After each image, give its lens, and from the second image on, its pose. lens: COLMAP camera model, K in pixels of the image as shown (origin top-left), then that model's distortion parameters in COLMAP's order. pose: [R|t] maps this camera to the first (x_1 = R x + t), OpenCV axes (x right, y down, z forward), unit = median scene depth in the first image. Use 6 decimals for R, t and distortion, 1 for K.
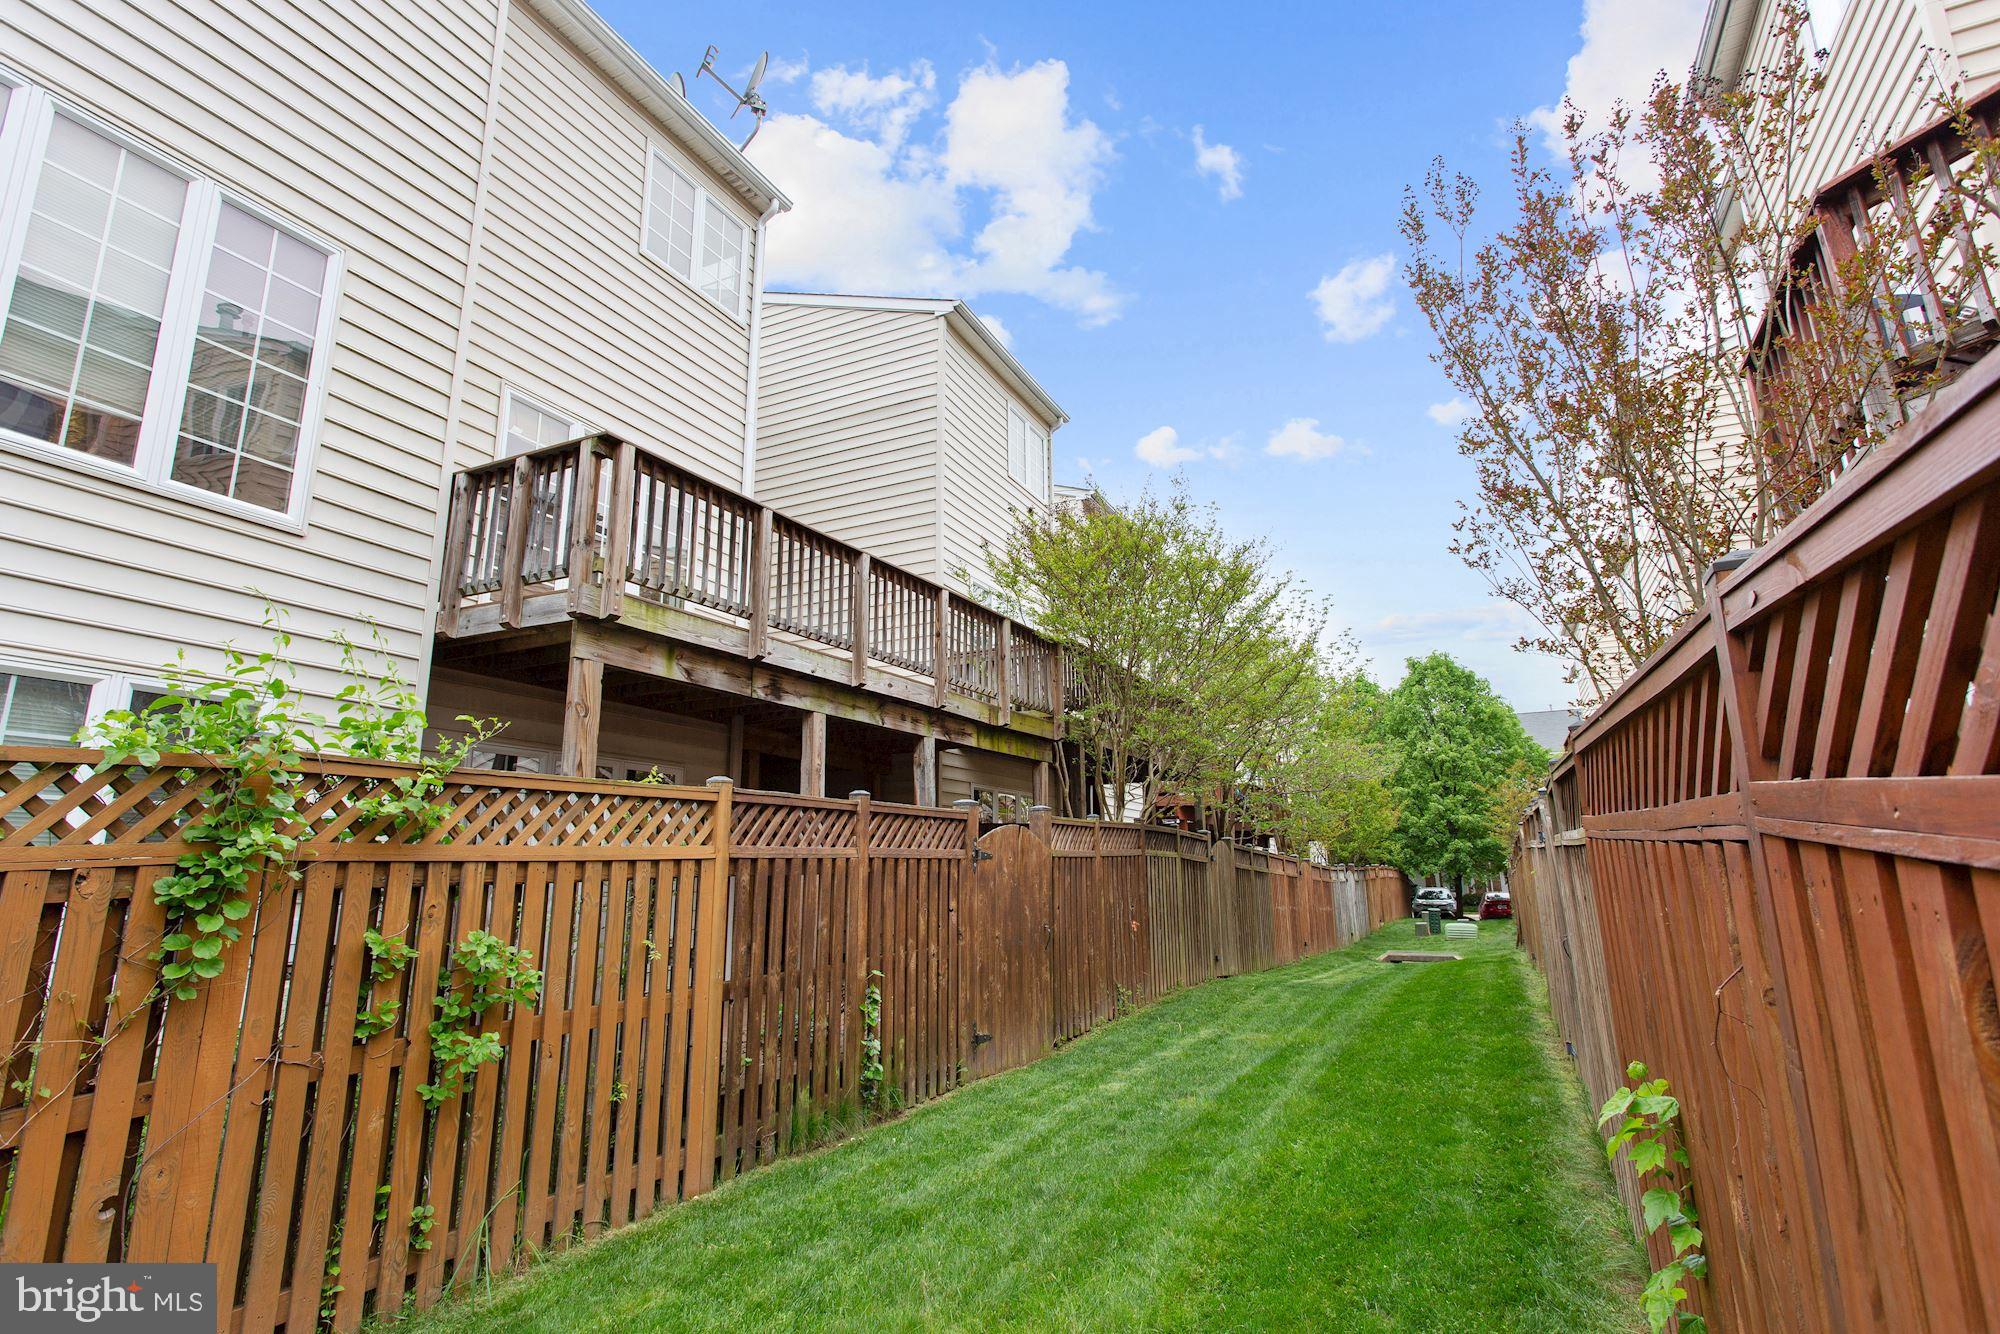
lens RADIAL K [[968.7, 0, 1002.4], [0, 968.7, 621.3], [0, 0, 1]] dist [-0.000982, 0.036030]
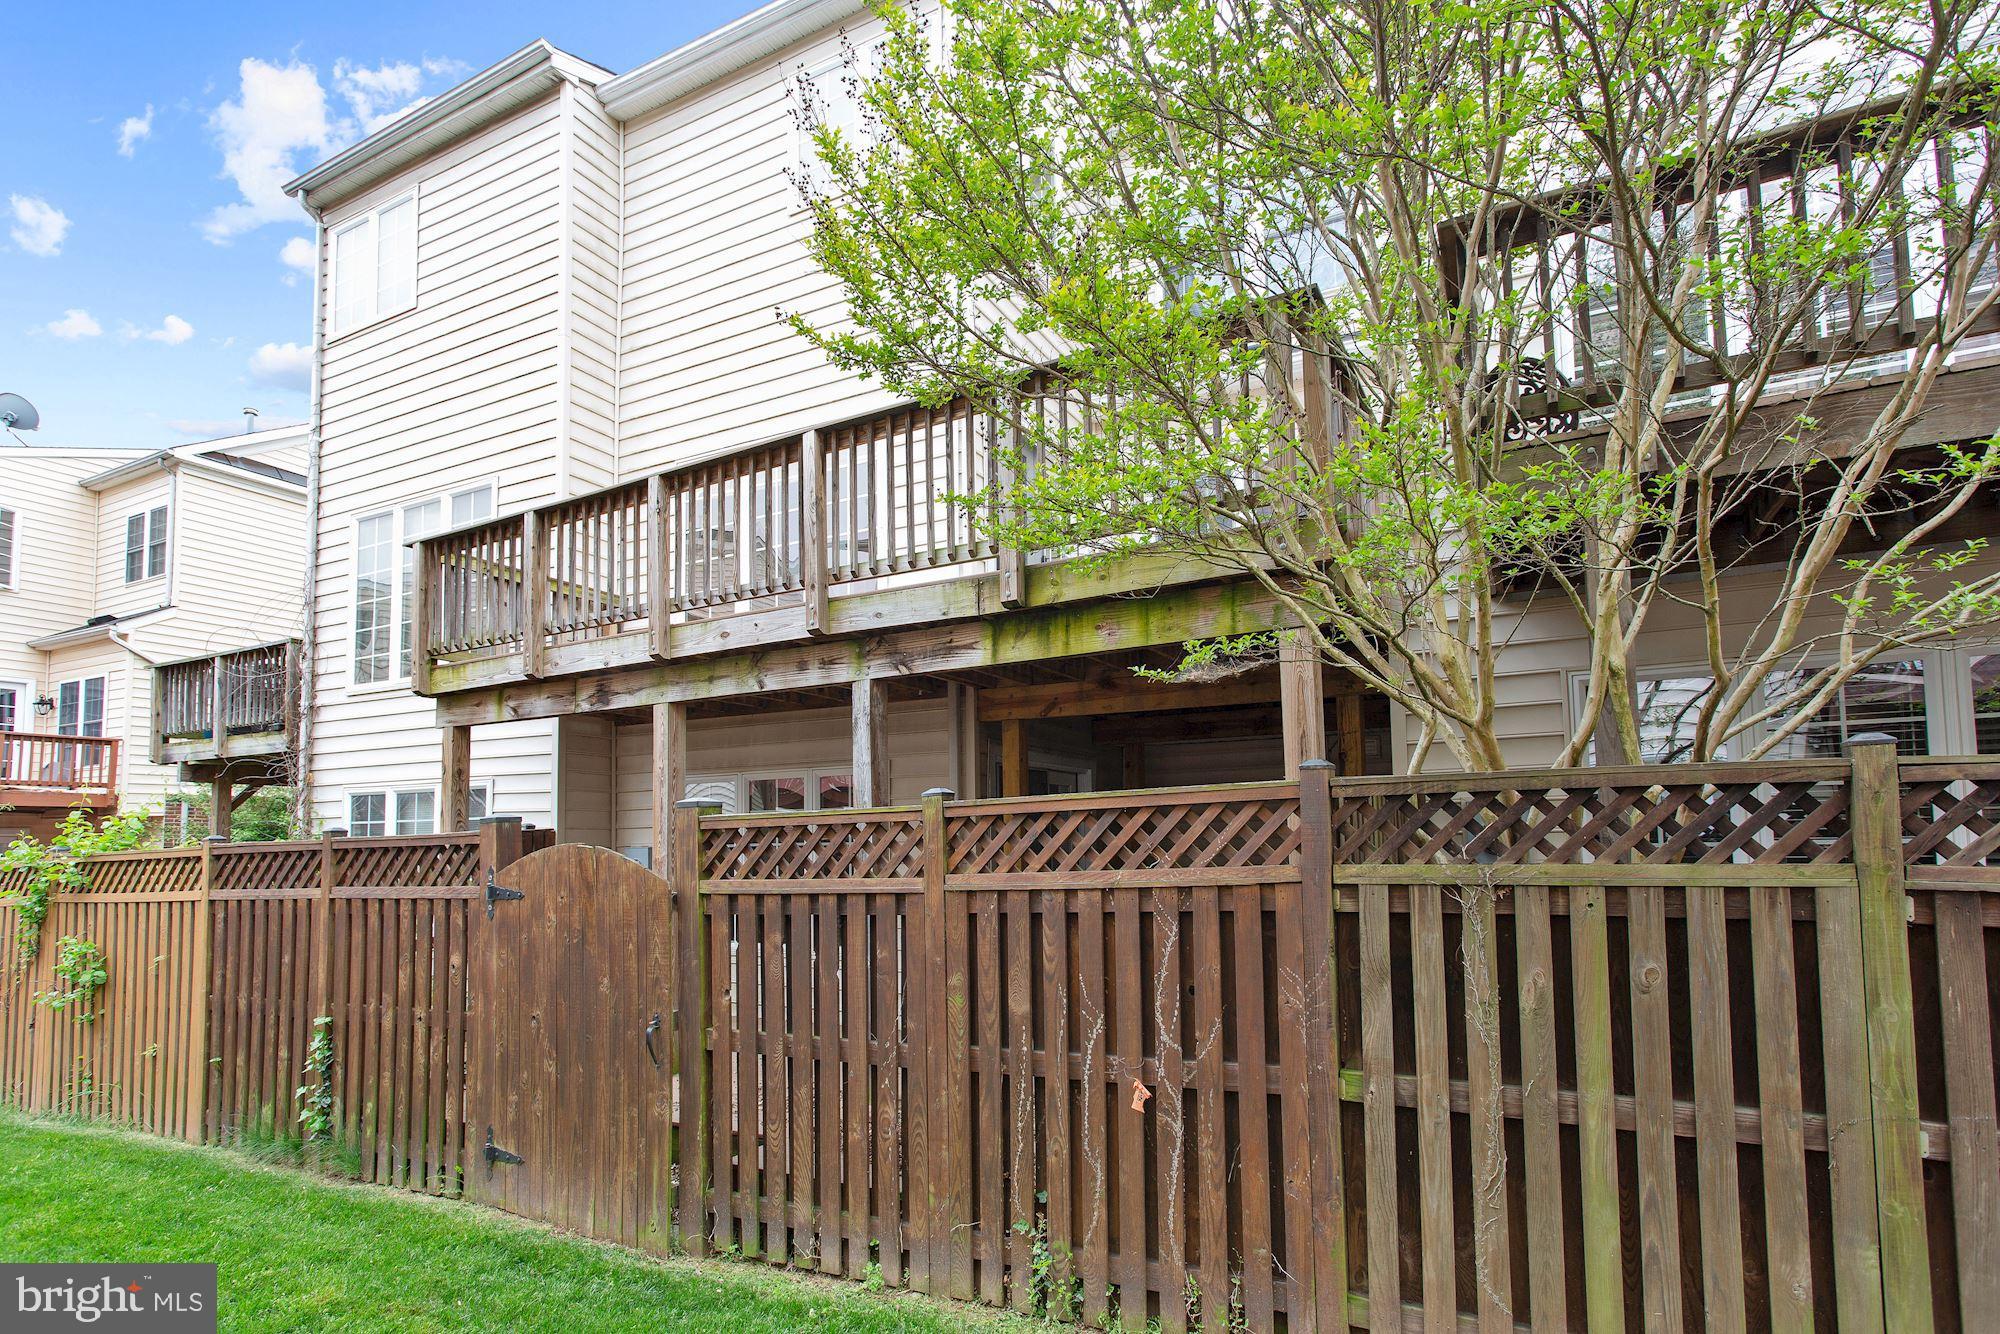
lens RADIAL K [[1004.5, 0, 996.5], [0, 1004.5, 758.8], [0, 0, 1]] dist [-0.001734, 0.000264]
pose [[-0.019041, -0.074218, -0.997060, 0.674157], [0.272668, 0.959054, -0.076597, 0.299390], [0.961920, -0.273325, 0.001976, 1.358627]]
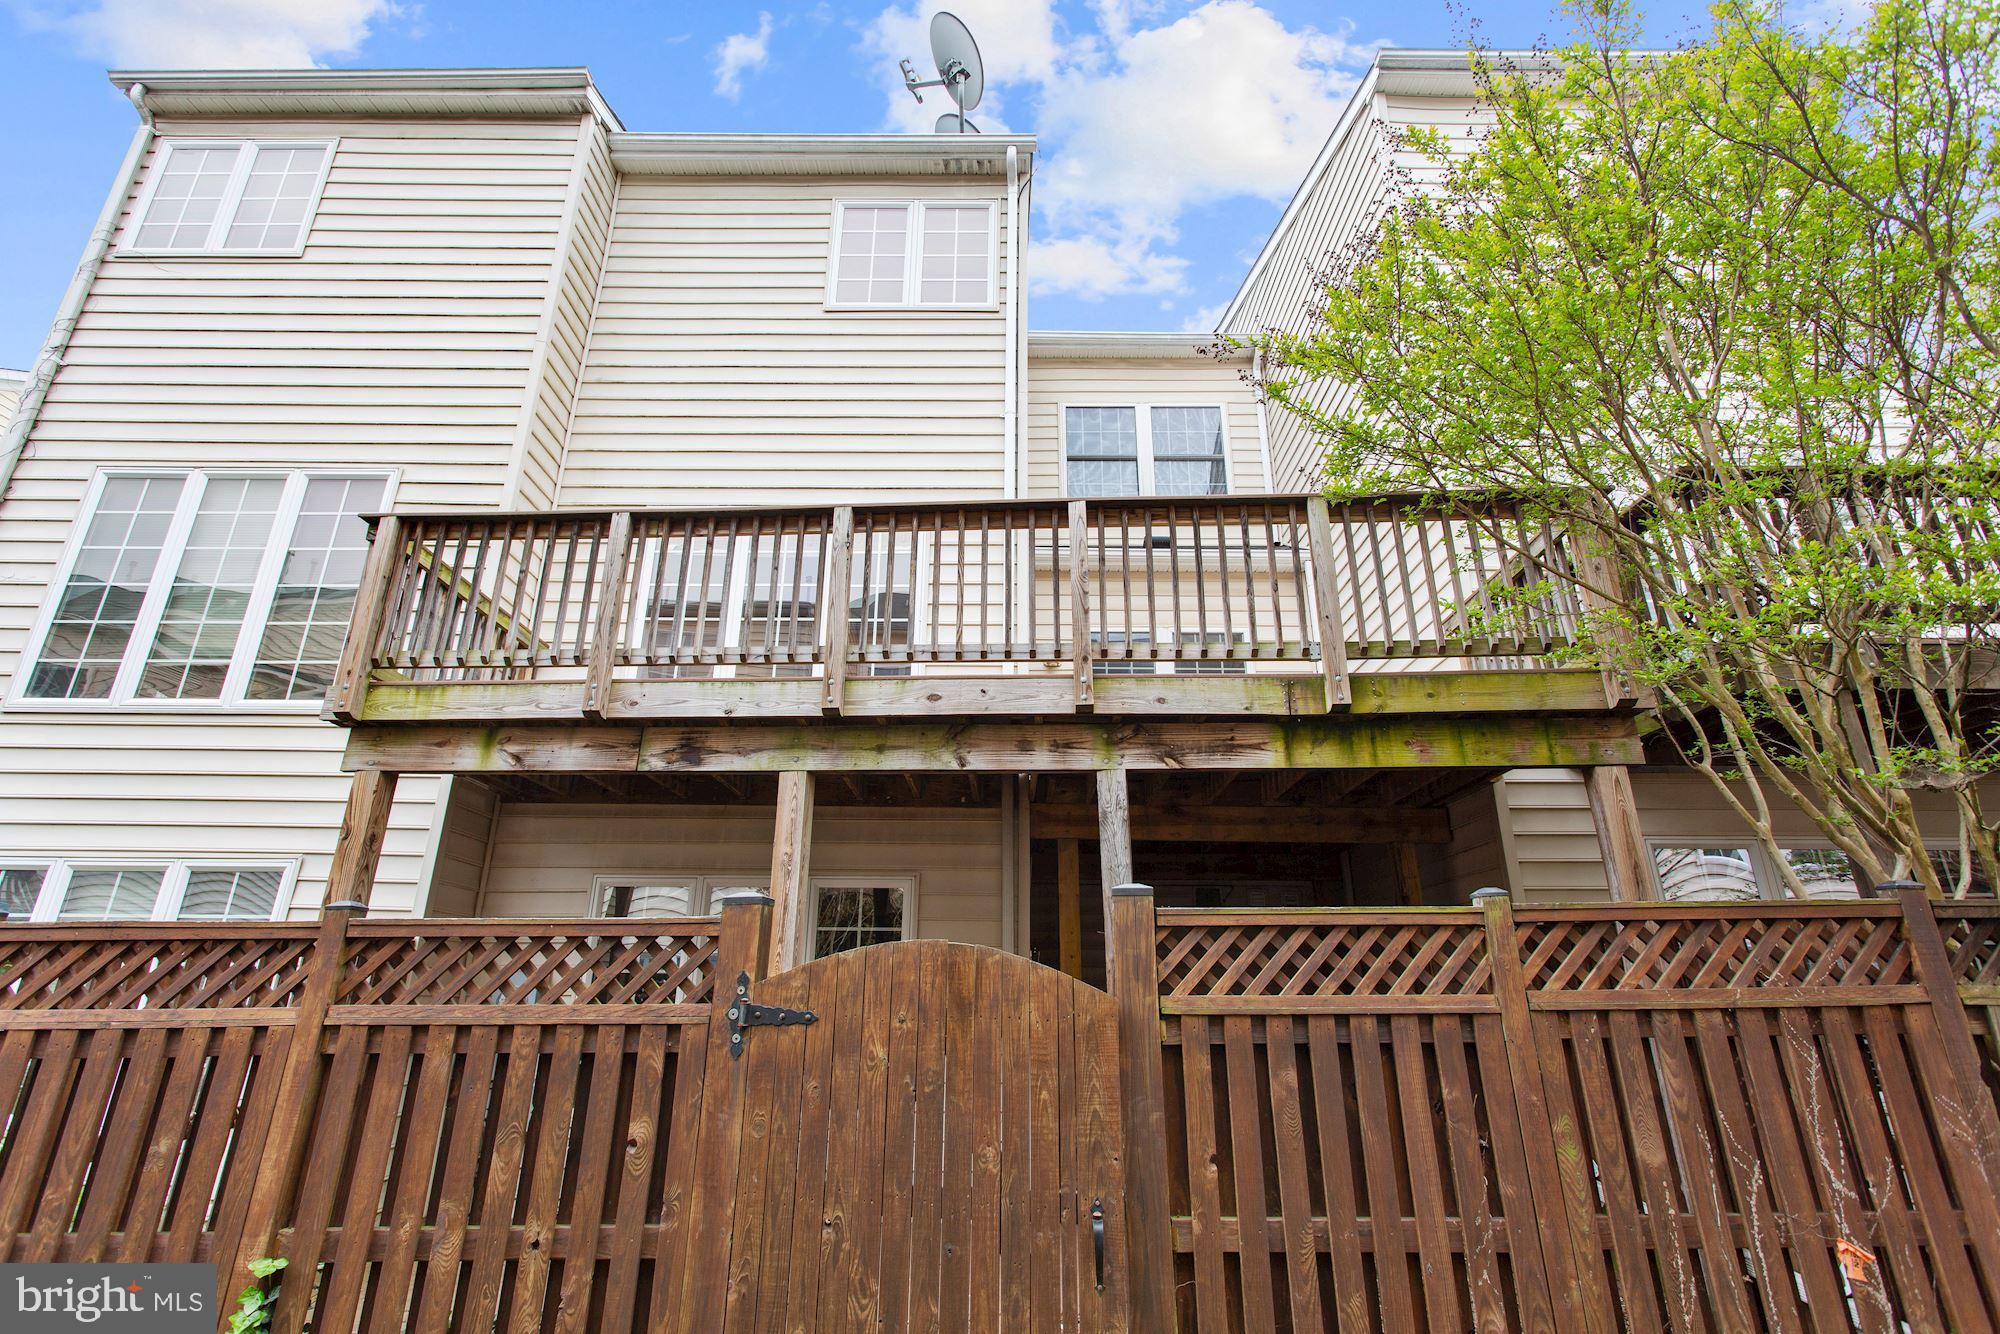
lens RADIAL K [[944.0, 0, 999.3], [0, 944.0, 628.3], [0, 0, 1]] dist [0.001502, 0.001391]
pose [[0.434586, -0.323034, -0.840704, 0.450838], [0.221121, 0.943161, -0.248098, 0.205336], [0.873064, -0.078078, 0.481314, 0.901461]]
